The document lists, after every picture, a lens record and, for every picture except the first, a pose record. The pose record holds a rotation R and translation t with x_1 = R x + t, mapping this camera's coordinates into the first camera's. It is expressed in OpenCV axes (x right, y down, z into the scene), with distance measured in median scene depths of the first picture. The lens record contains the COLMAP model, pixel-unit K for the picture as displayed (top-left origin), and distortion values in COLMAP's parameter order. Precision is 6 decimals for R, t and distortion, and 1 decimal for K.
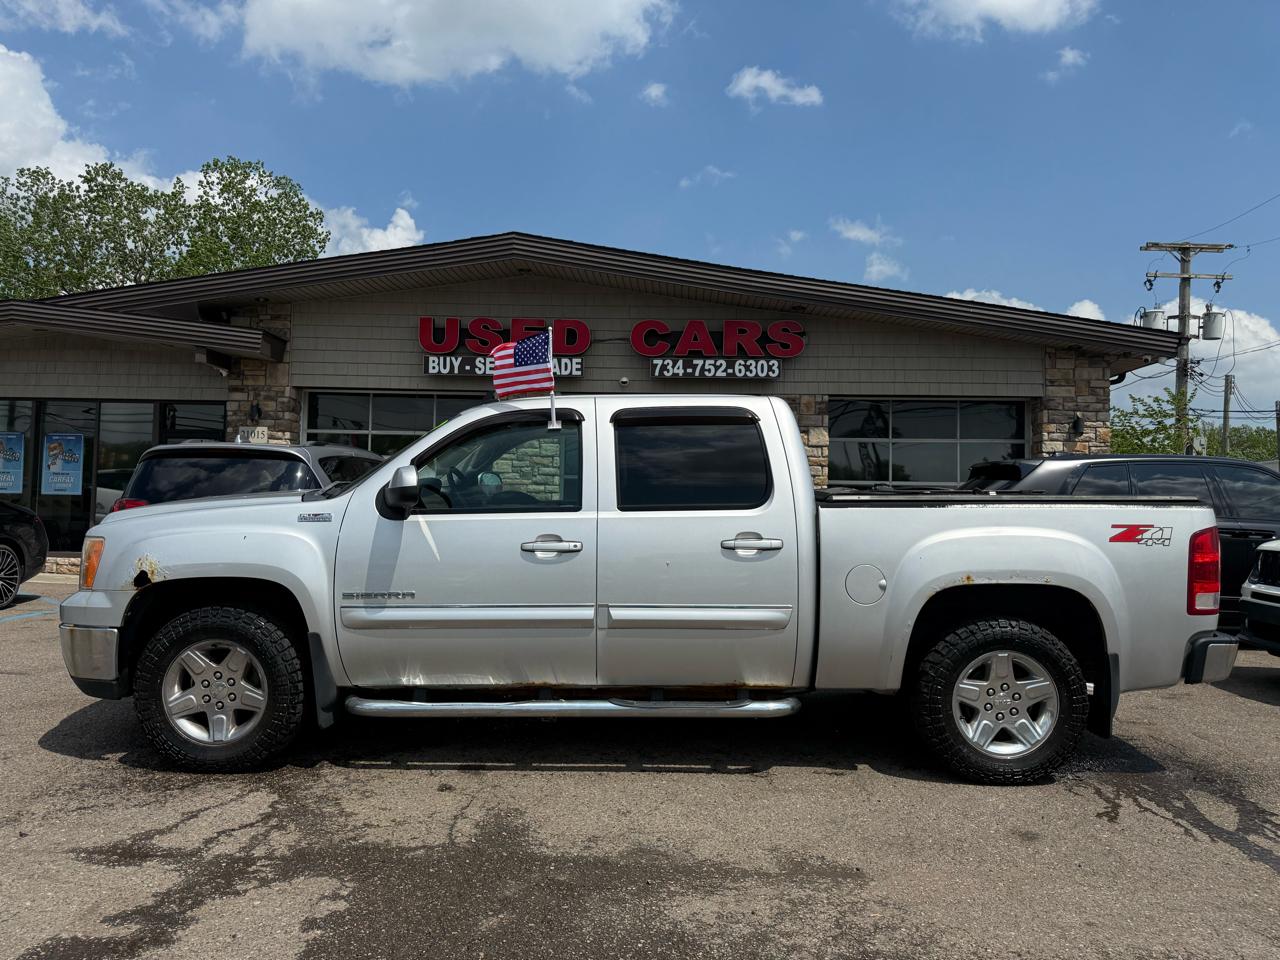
lens RADIAL K [[894.5, 0, 630.9], [0, 894.5, 470.4], [0, 0, 1]] dist [0.076402, -0.066750]
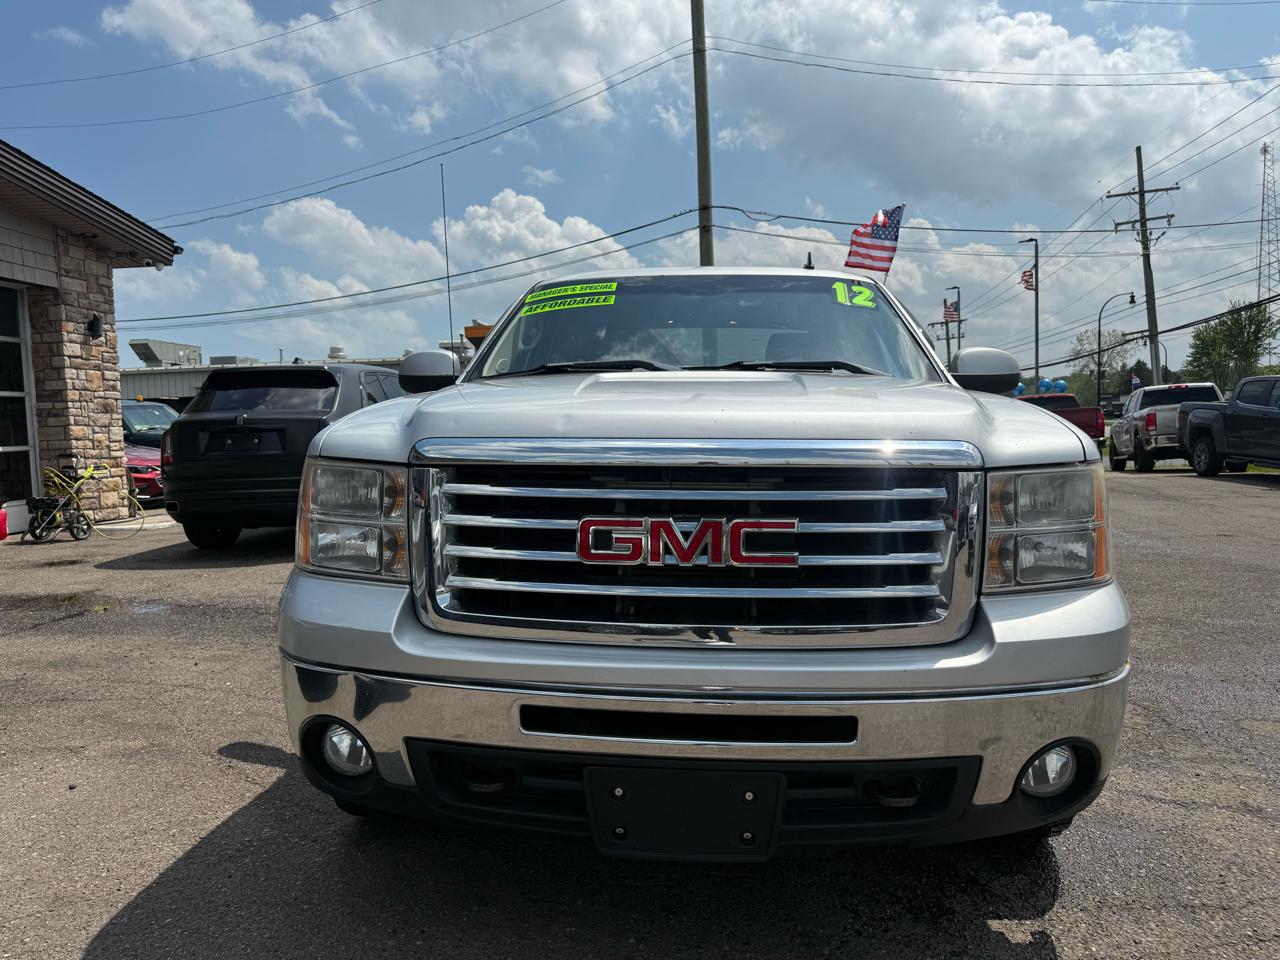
lens RADIAL K [[886.9, 0, 640.0], [0, 886.9, 480.0], [0, 0, 1]] dist [-0.005893, -0.003536]
pose [[0.044824, -0.076556, 0.996057, -0.349547], [-0.019739, 0.996797, 0.077501, 0.021350], [-0.998800, -0.023135, 0.043169, 0.440309]]
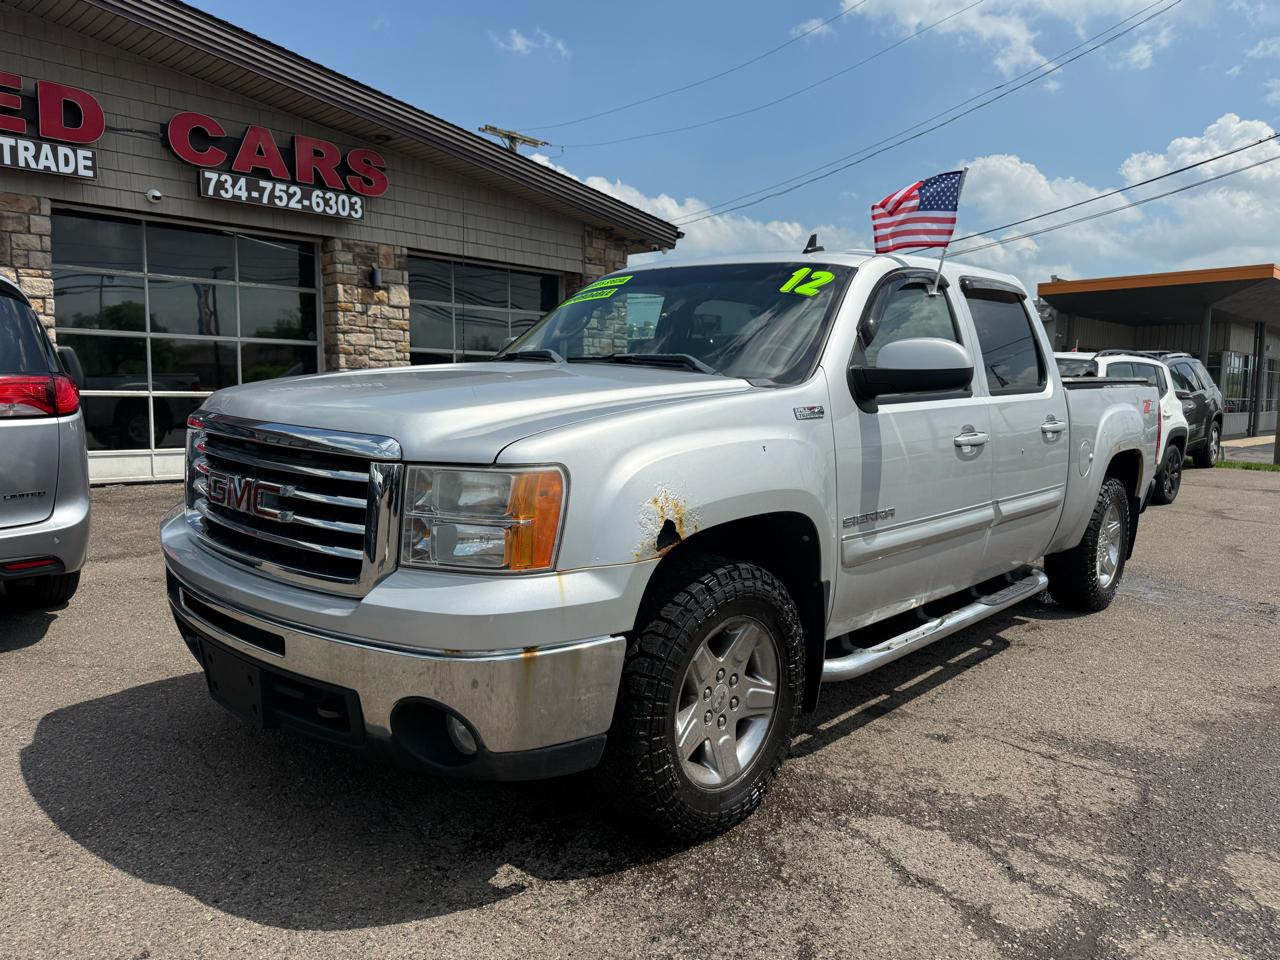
lens RADIAL K [[903.0, 0, 700.9], [0, 903.0, 493.2], [0, 0, 1]] dist [-0.033859, -0.005438]
pose [[0.636027, -0.091040, 0.766278, -0.292143], [-0.043935, 0.987133, 0.153747, 0.004699], [-0.770415, -0.131454, 0.623843, 0.210896]]
